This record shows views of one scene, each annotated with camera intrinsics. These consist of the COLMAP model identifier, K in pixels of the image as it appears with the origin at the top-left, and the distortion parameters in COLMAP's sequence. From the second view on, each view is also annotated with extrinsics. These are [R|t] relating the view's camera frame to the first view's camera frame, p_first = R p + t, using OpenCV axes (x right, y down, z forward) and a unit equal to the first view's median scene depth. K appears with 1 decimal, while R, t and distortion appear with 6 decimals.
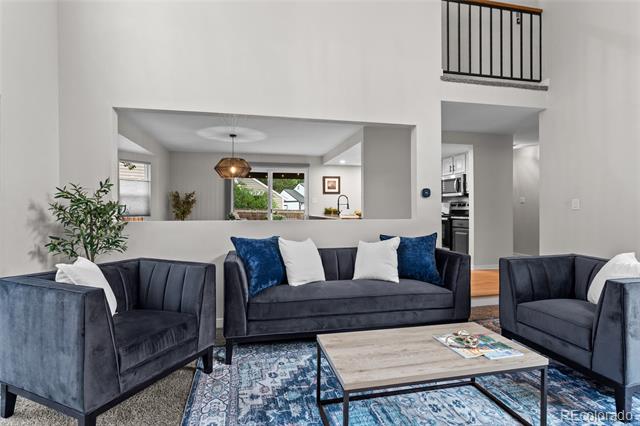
lens RADIAL K [[320.8, 0, 320.0], [0, 320.8, 213.0], [0, 0, 1]] dist [-0.001490, -0.000113]
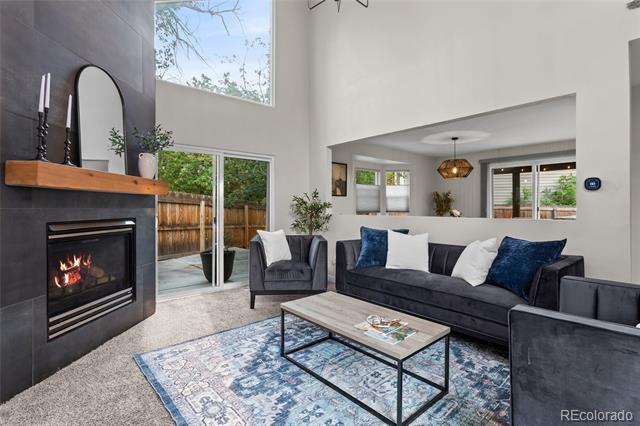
lens RADIAL K [[320.8, 0, 320.0], [0, 320.8, 213.0], [0, 0, 1]] dist [-0.001490, -0.000113]
pose [[0.468717, 0.017502, -0.883175, 0.768774], [-0.011023, 0.999842, 0.013964, -0.001920], [0.883279, 0.003190, 0.468836, 0.153702]]
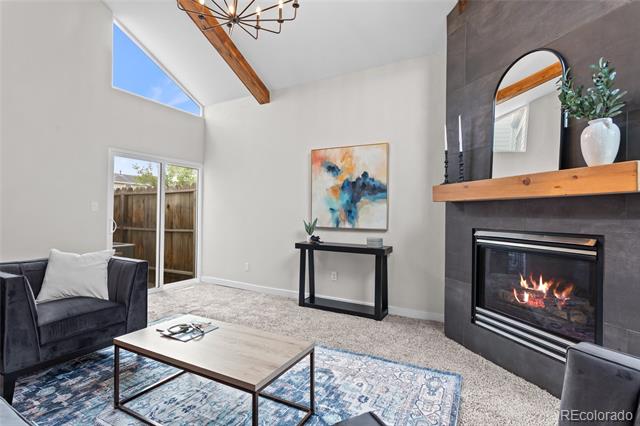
lens RADIAL K [[320.8, 0, 320.0], [0, 320.8, 213.0], [0, 0, 1]] dist [-0.001490, -0.000113]
pose [[-0.743956, -0.001404, 0.668227, -0.375644], [0.001268, 0.999993, 0.003512, -0.010245], [-0.668227, 0.003460, -0.743949, 0.876840]]
